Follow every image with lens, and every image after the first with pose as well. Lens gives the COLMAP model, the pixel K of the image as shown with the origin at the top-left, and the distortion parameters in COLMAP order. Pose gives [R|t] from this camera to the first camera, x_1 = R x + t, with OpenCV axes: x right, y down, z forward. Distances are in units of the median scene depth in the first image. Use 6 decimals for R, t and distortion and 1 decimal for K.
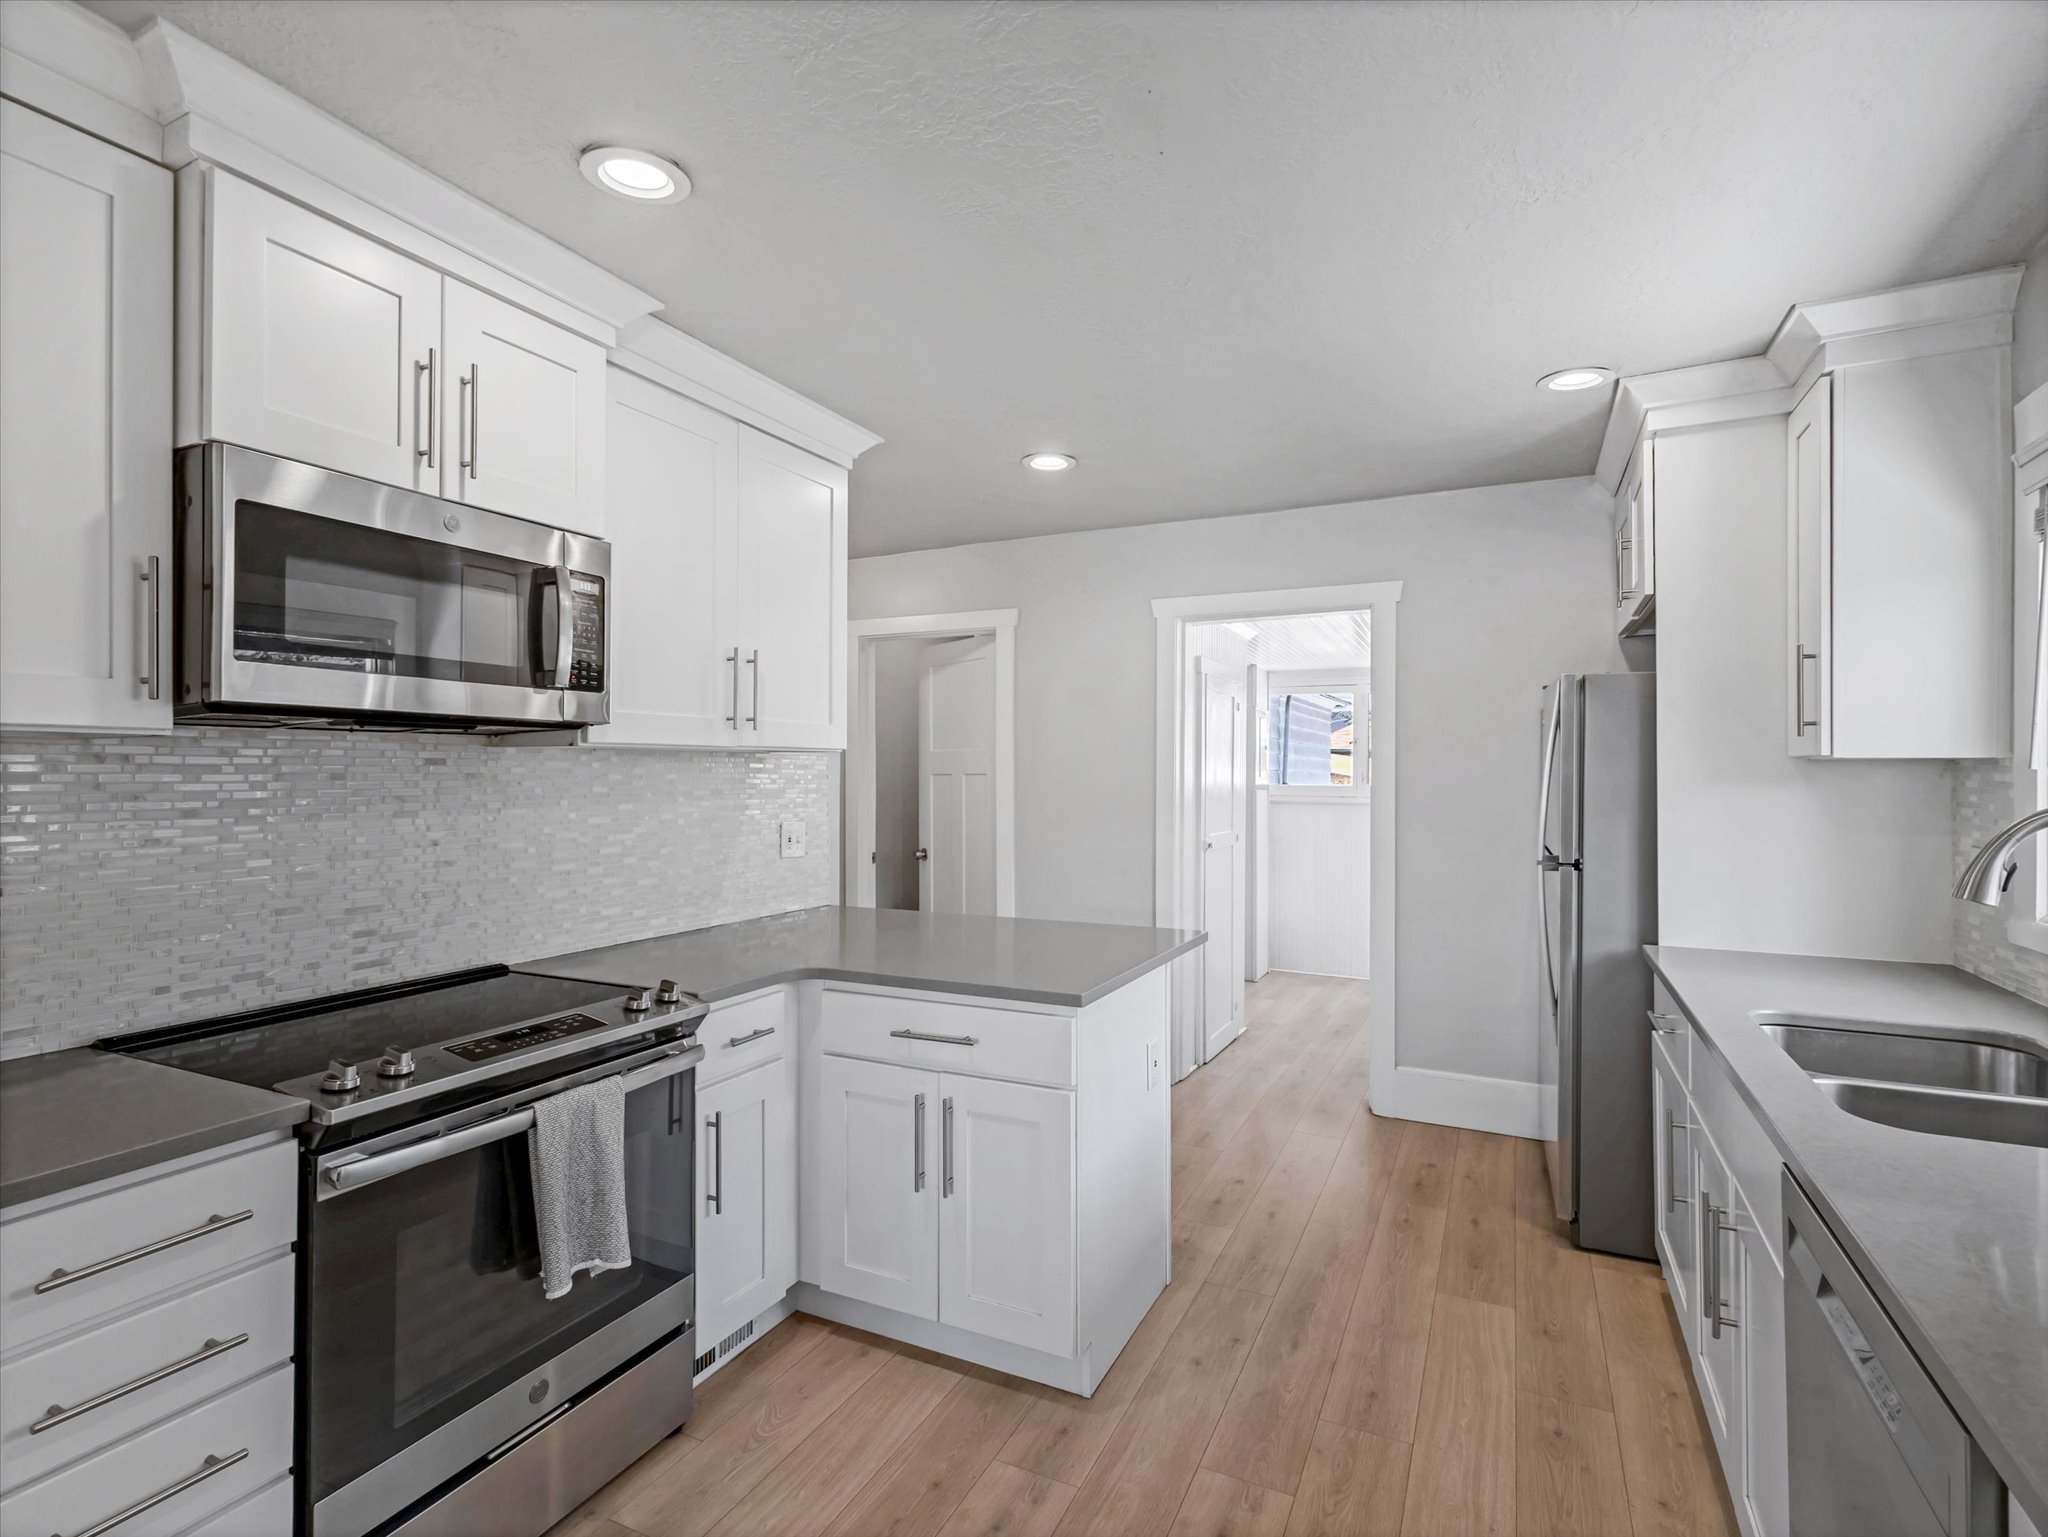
lens RADIAL K [[1010.9, 0, 1023.8], [0, 1010.9, 767.7], [0, 0, 1]] dist [0.002593, 0.001519]
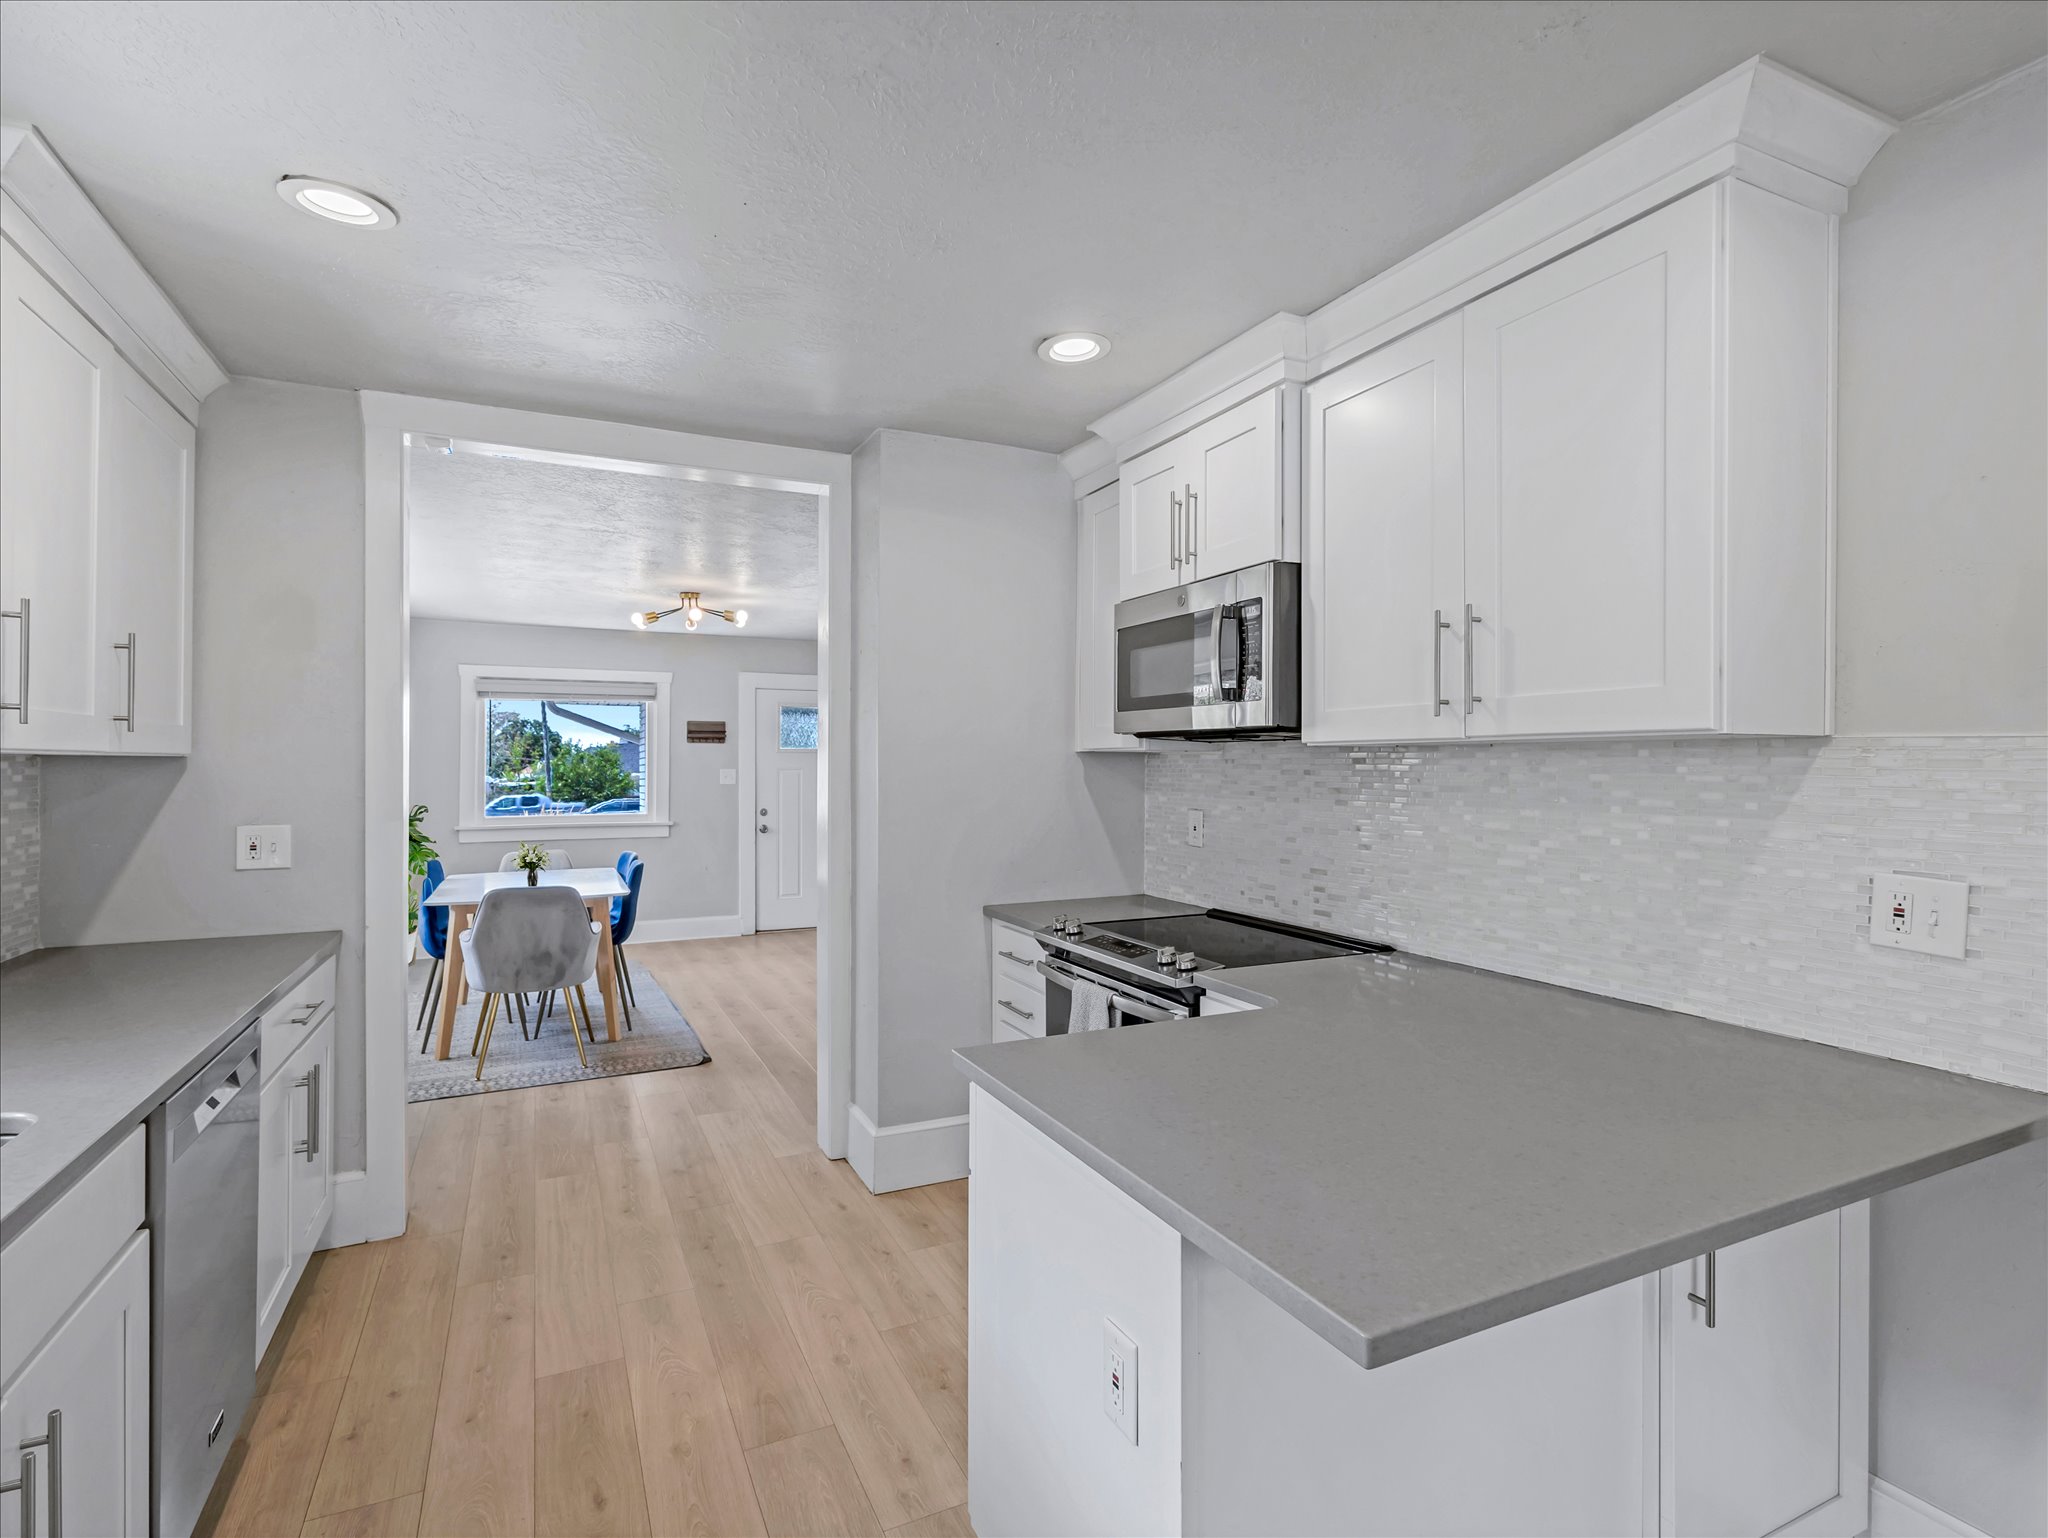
lens RADIAL K [[1010.9, 0, 1013.4], [0, 1010.9, 772.9], [0, 0, 1]] dist [0.002593, 0.001519]
pose [[-0.626077, 0.002611, -0.779757, 0.536543], [-0.001399, 0.999989, 0.004471, 0.003109], [0.779760, 0.003890, -0.626067, 1.253984]]
